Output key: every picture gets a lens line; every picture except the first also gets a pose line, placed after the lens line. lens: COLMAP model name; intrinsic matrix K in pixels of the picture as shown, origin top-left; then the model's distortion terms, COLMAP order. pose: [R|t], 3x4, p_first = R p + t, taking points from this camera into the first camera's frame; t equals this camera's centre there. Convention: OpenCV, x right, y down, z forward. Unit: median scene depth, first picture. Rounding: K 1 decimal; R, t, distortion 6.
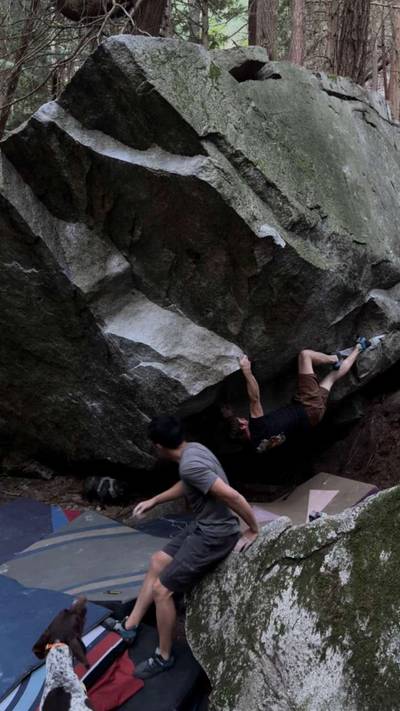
lens RADIAL K [[580.0, 0, 199.9], [0, 580.0, 354.4], [0, 0, 1]] dist [0.146601, -0.267091]
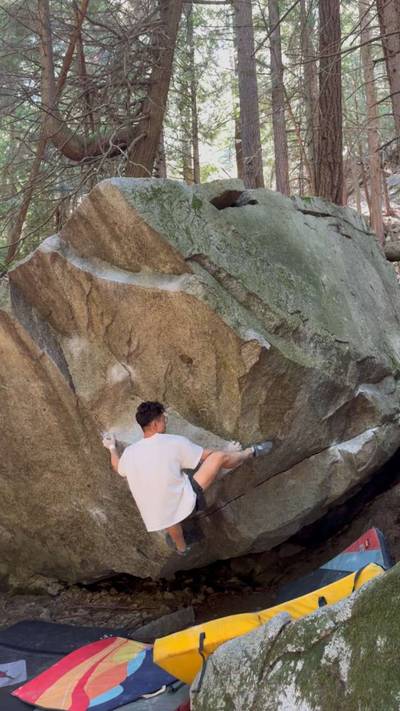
lens RADIAL K [[580.0, 0, 199.9], [0, 580.0, 354.4], [0, 0, 1]] dist [0.146601, -0.267091]
pose [[0.998464, -0.054933, -0.007261, 0.021401], [0.052725, 0.982175, -0.180420, 0.013410], [0.017043, 0.179760, 0.983563, -0.056569]]
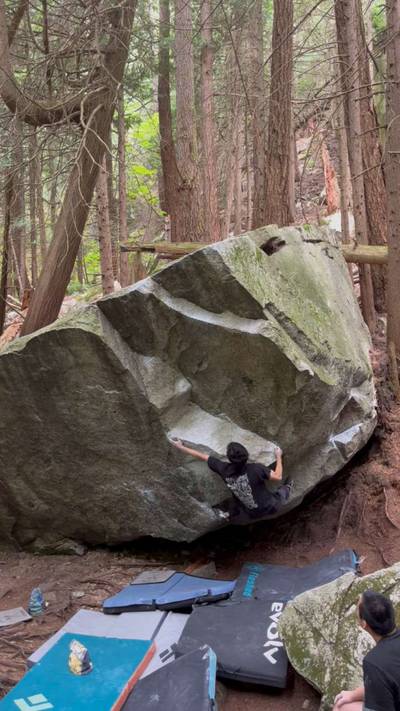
lens RADIAL K [[587.7, 0, 199.9], [0, 587.7, 356.5], [0, 0, 1]] dist [0.044965, -0.006583]
pose [[0.984437, -0.028660, 0.173383, -0.343029], [0.042196, 0.996298, -0.074898, -0.123558], [-0.170595, 0.081048, 0.982002, -0.329510]]
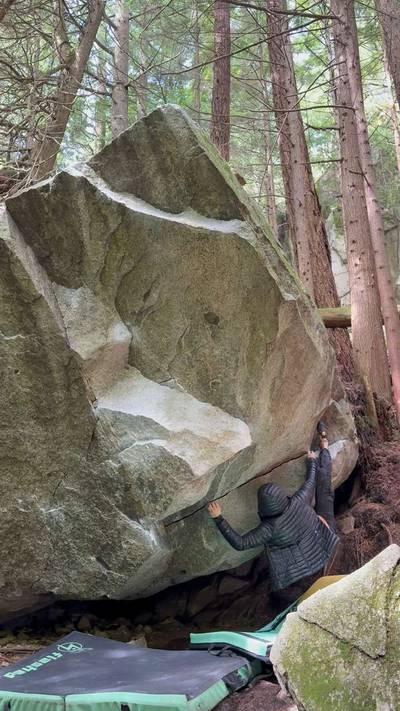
lens RADIAL K [[598.0, 0, 199.1], [0, 598.0, 356.4], [0, 0, 1]] dist [0.158723, -0.302418]
pose [[0.951765, 0.072184, 0.298217, -0.315448], [0.035105, 0.939932, -0.339551, 0.222286], [-0.304814, 0.333641, 0.892061, 0.112004]]
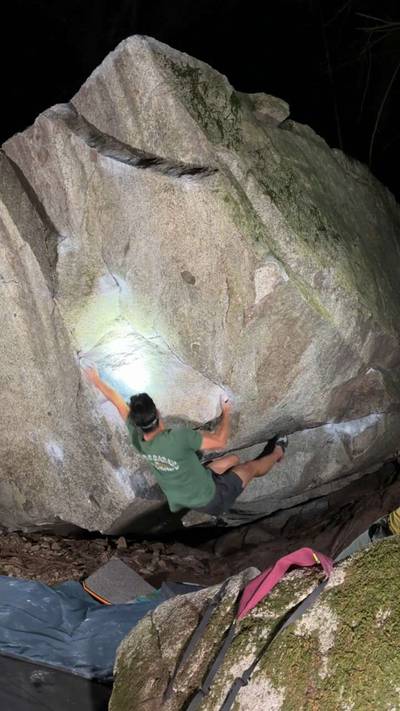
lens RADIAL K [[580.0, 0, 199.9], [0, 580.0, 354.4], [0, 0, 1]] dist [0.146601, -0.267091]
pose [[0.990590, 0.136816, 0.003672, 0.019288], [-0.133607, 0.972480, -0.190873, 0.112069], [-0.029686, 0.188586, 0.981608, 0.115567]]
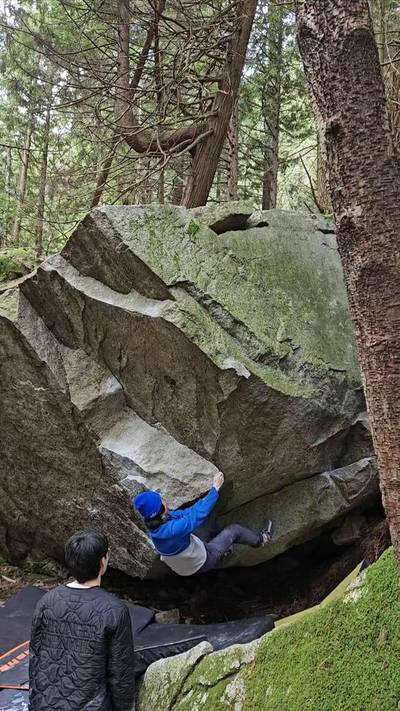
lens RADIAL K [[580.9, 0, 200.1], [0, 580.9, 354.2], [0, 0, 1]] dist [0.023816, 0.002730]
pose [[0.990164, 0.019534, -0.138540, 0.188897], [-0.041181, 0.987031, -0.155157, -0.049736], [0.133713, 0.159336, 0.978127, -0.079681]]
